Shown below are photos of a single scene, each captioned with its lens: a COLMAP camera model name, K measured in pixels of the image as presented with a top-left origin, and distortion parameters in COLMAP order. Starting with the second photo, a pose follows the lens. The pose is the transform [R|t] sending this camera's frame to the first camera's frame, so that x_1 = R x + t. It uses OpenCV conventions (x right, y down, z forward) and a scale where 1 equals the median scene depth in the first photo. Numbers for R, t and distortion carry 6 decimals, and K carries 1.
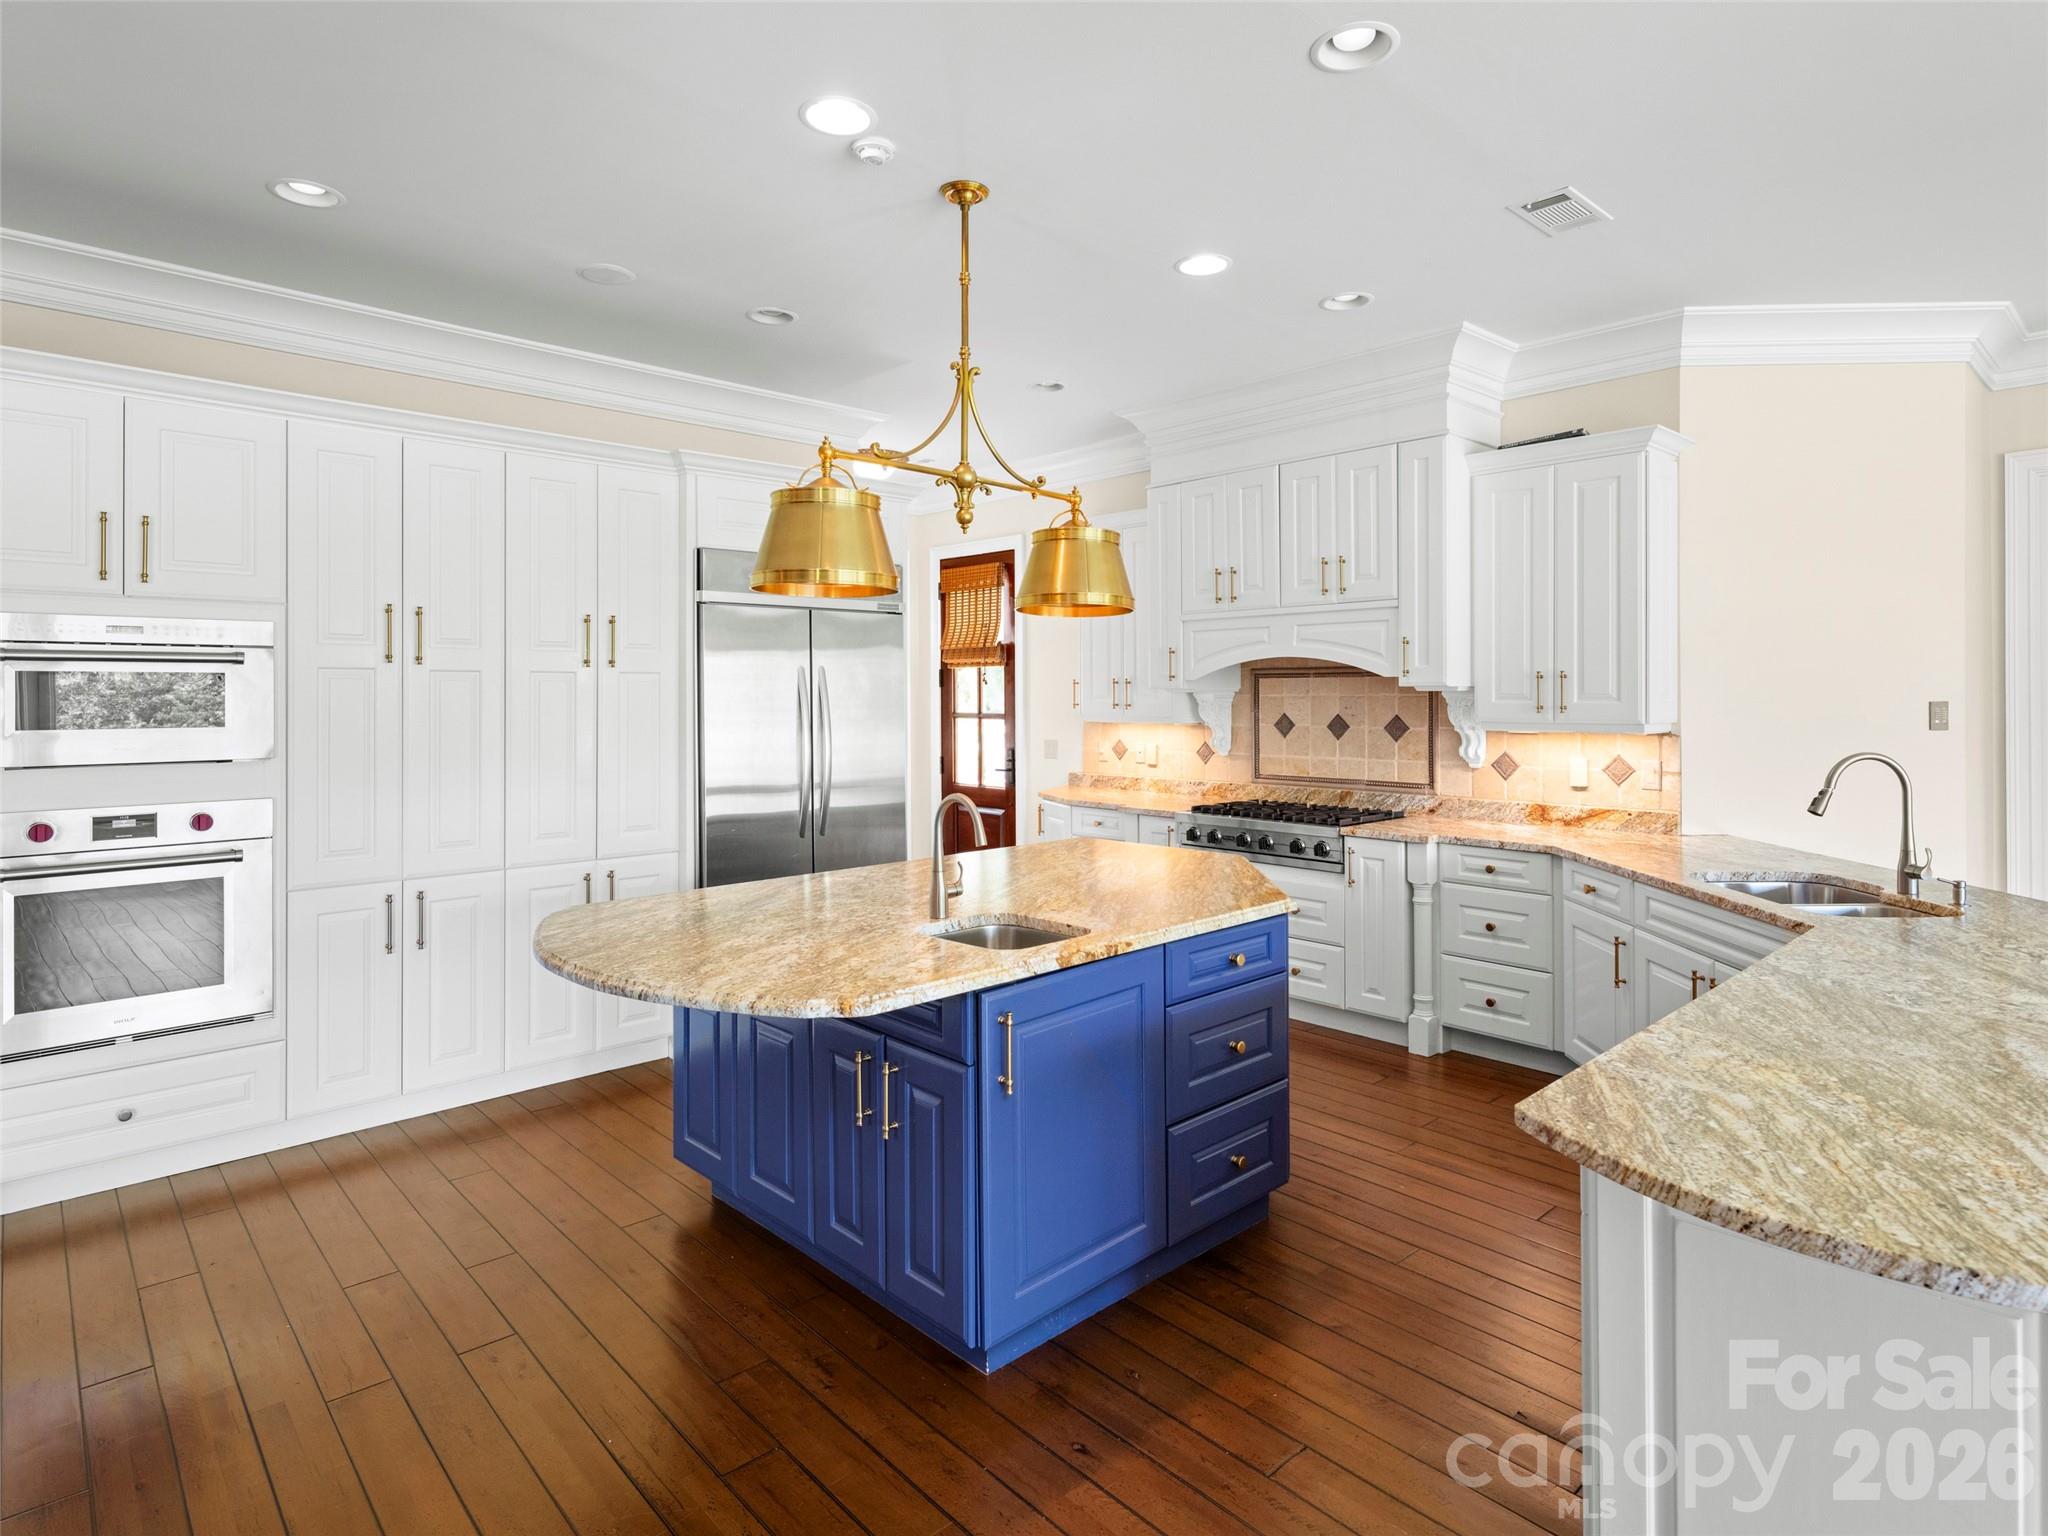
lens RADIAL K [[1118.7, 0, 1030.6], [0, 1118.7, 687.7], [0, 0, 1]] dist [0.006580, -0.005455]
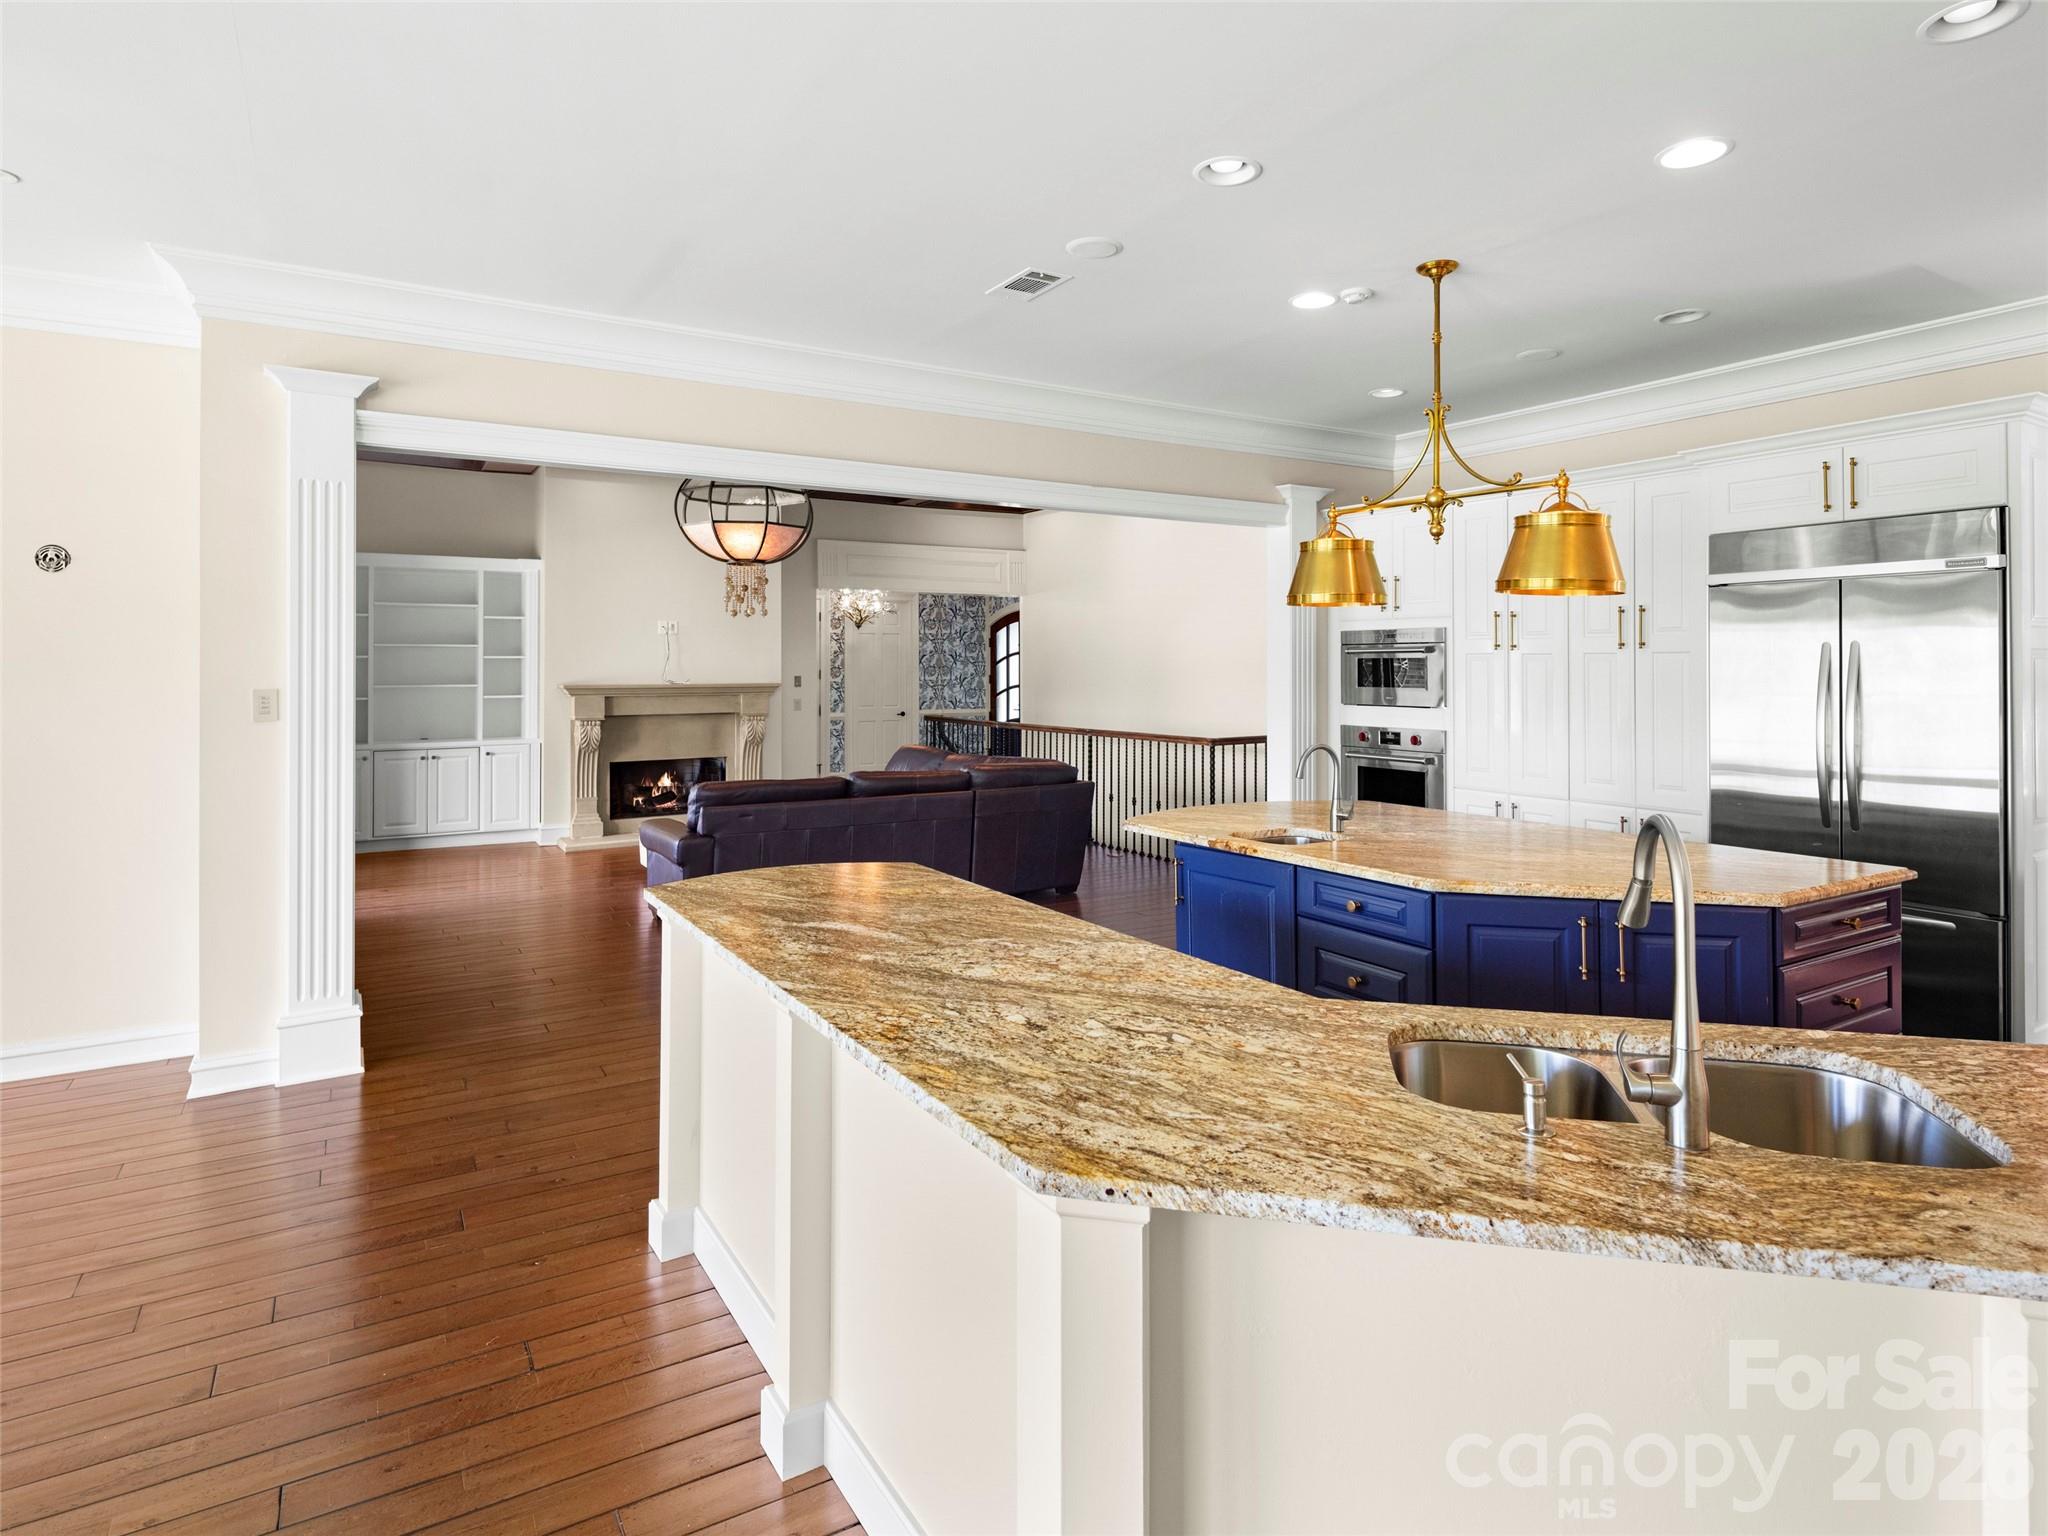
lens RADIAL K [[1118.7, 0, 1027.8], [0, 1118.7, 652.2], [0, 0, 1]] dist [0.006580, -0.005455]
pose [[-0.200586, -0.007858, -0.979645, 0.800226], [0.007914, 0.999922, -0.009641, -0.006923], [0.979644, -0.009687, -0.200509, 0.521182]]
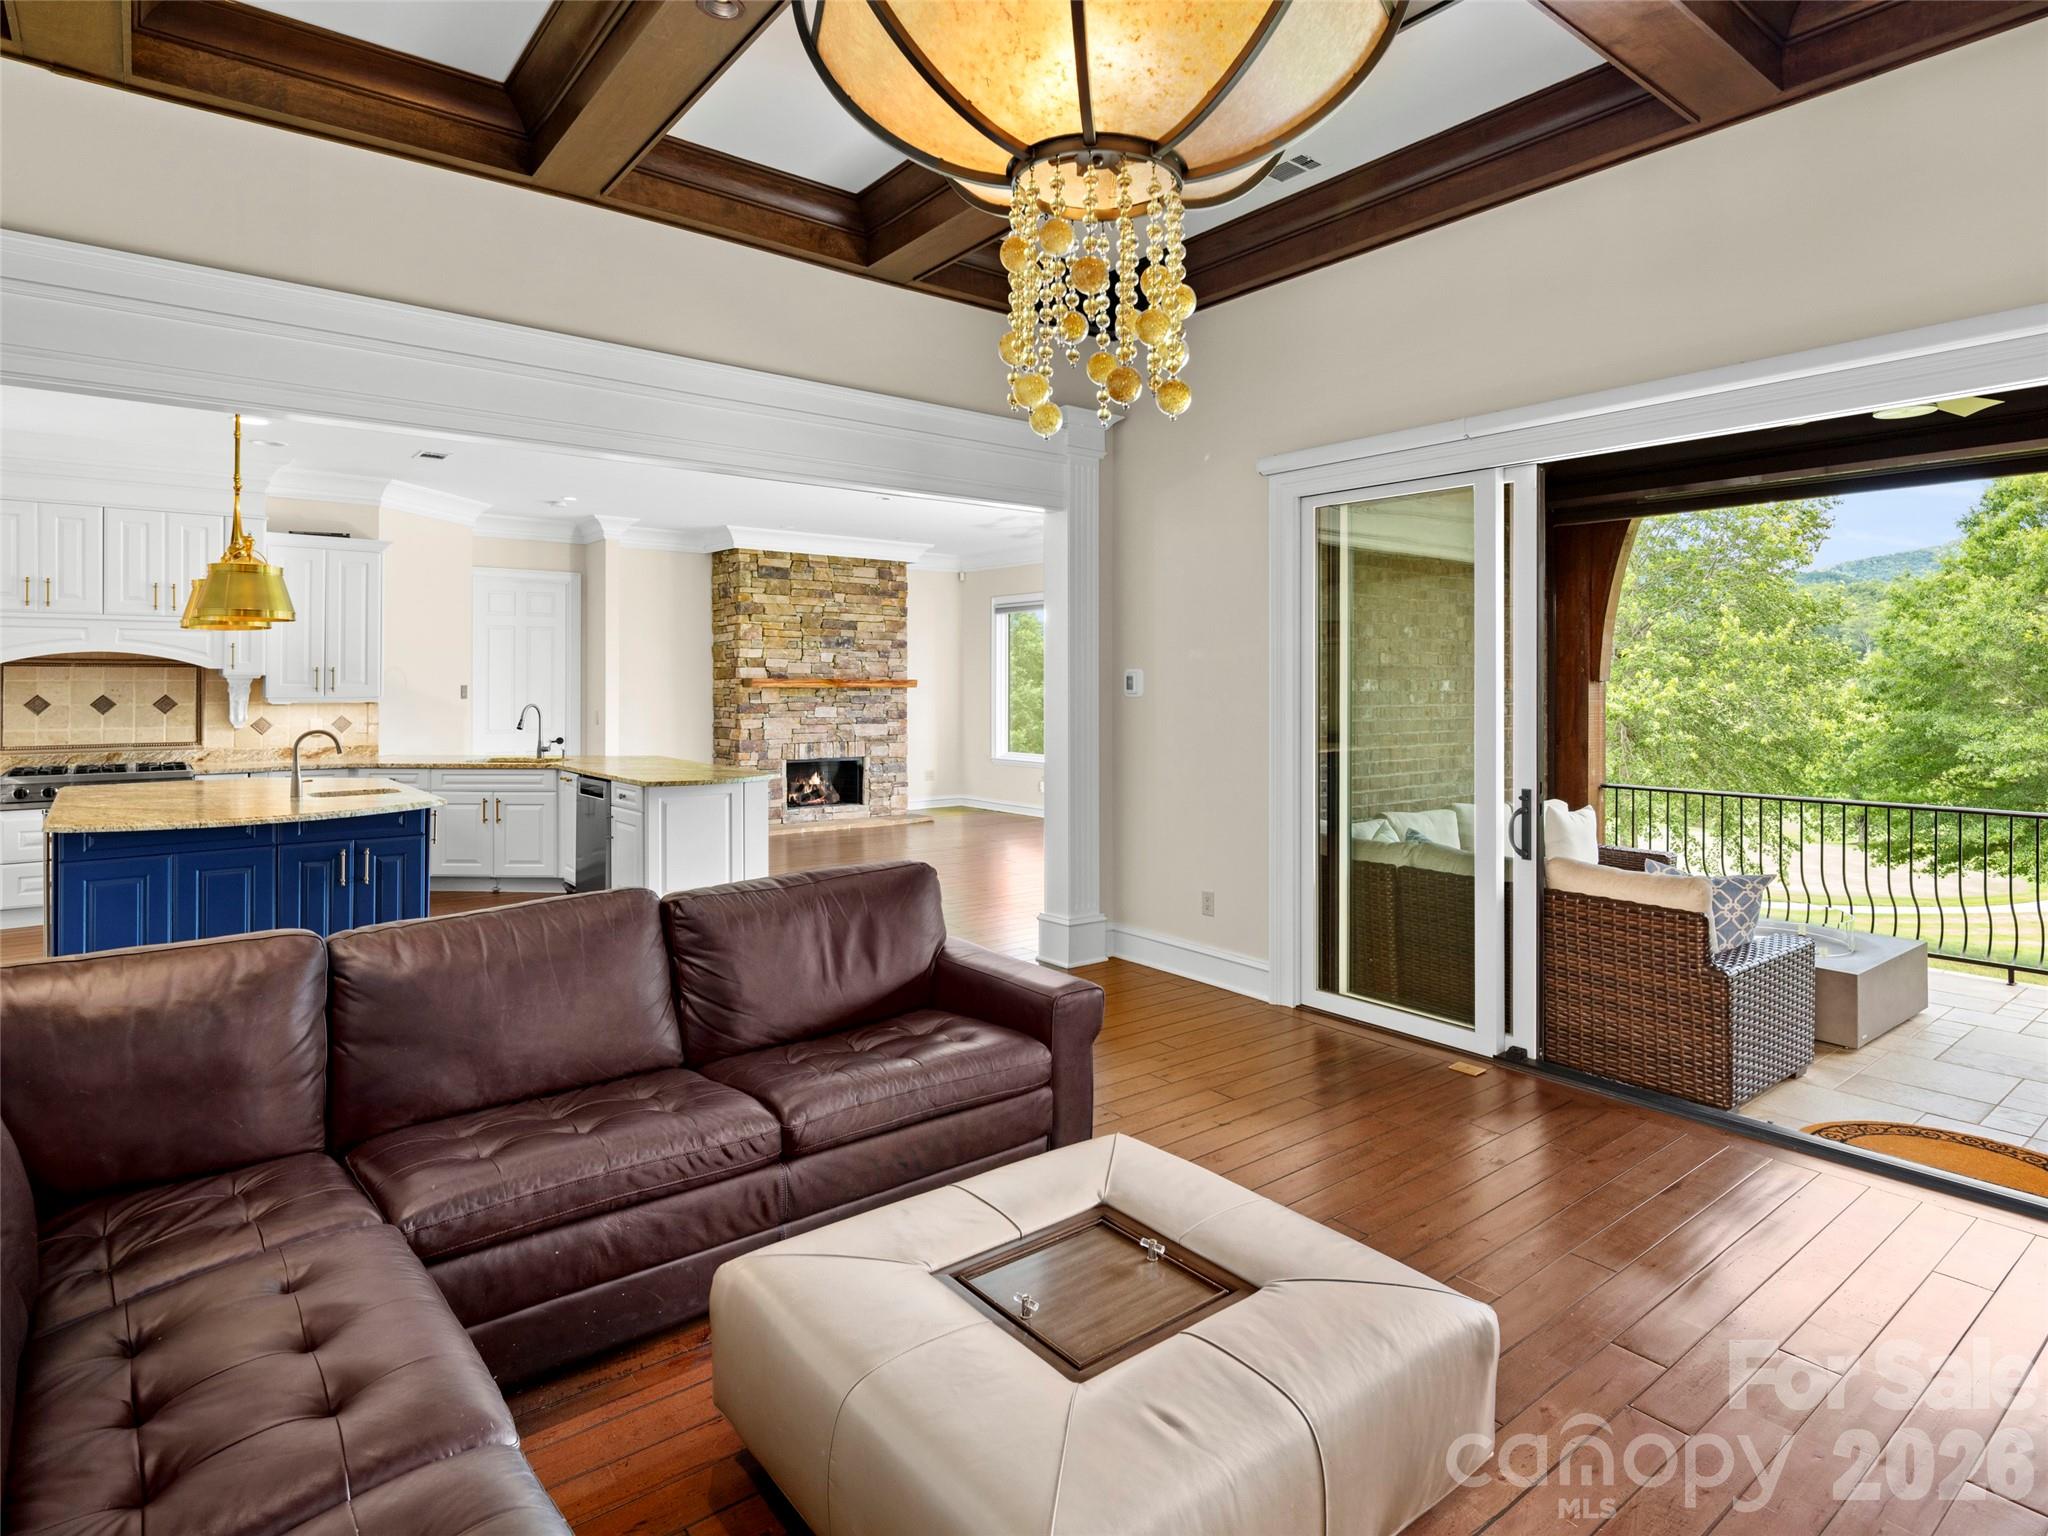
lens RADIAL K [[1118.7, 0, 1081.4], [0, 1118.7, 672.4], [0, 0, 1]] dist [0.006580, -0.005455]
pose [[0.046614, 0.013437, 0.998823, -1.111201], [-0.007423, 0.999887, -0.013105, 0.006323], [-0.998885, -0.006804, 0.046708, -0.236198]]
